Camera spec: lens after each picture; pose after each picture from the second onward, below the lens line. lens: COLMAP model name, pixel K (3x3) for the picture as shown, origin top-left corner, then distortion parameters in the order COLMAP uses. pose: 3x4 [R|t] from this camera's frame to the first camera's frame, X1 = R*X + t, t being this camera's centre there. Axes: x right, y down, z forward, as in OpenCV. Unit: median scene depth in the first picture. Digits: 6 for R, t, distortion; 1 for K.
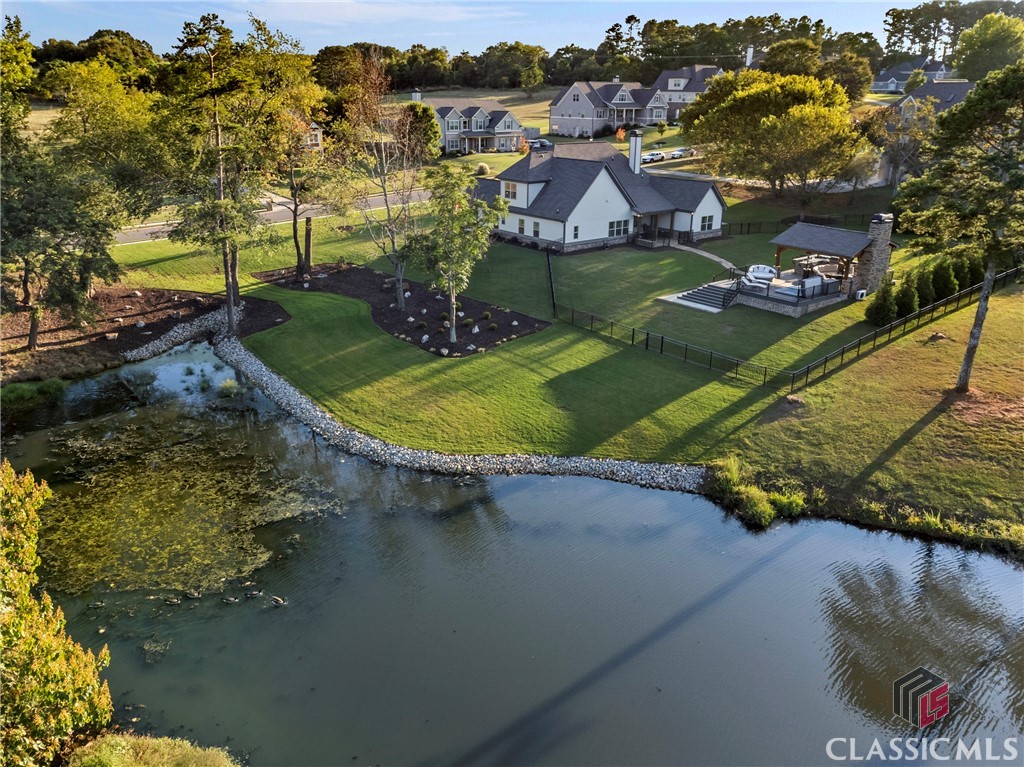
lens RADIAL K [[790.3, 0, 505.9], [0, 790.3, 384.3], [0, 0, 1]] dist [0.056709, -0.012082]
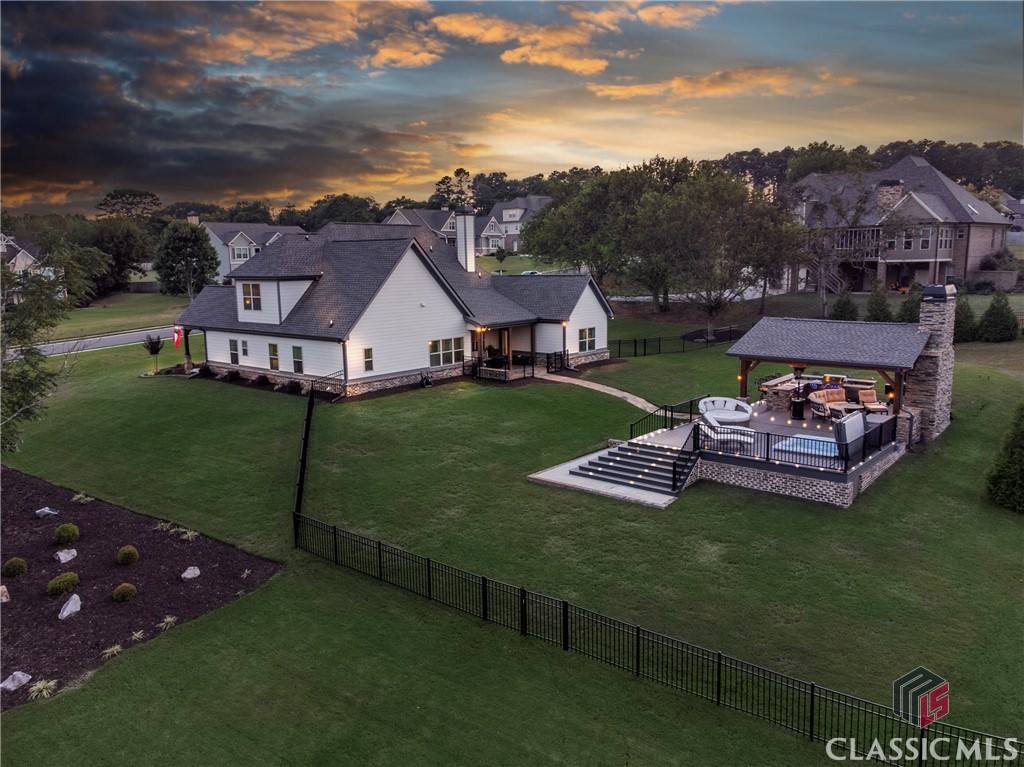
lens RADIAL K [[753.7, 0, 517.7], [0, 753.7, 383.3], [0, 0, 1]] dist [0.013216, -0.000769]
pose [[0.977941, -0.056379, 0.201131, 0.080781], [0.093751, 0.978924, -0.181433, -0.068499], [-0.186662, 0.196287, 0.962615, 0.462225]]
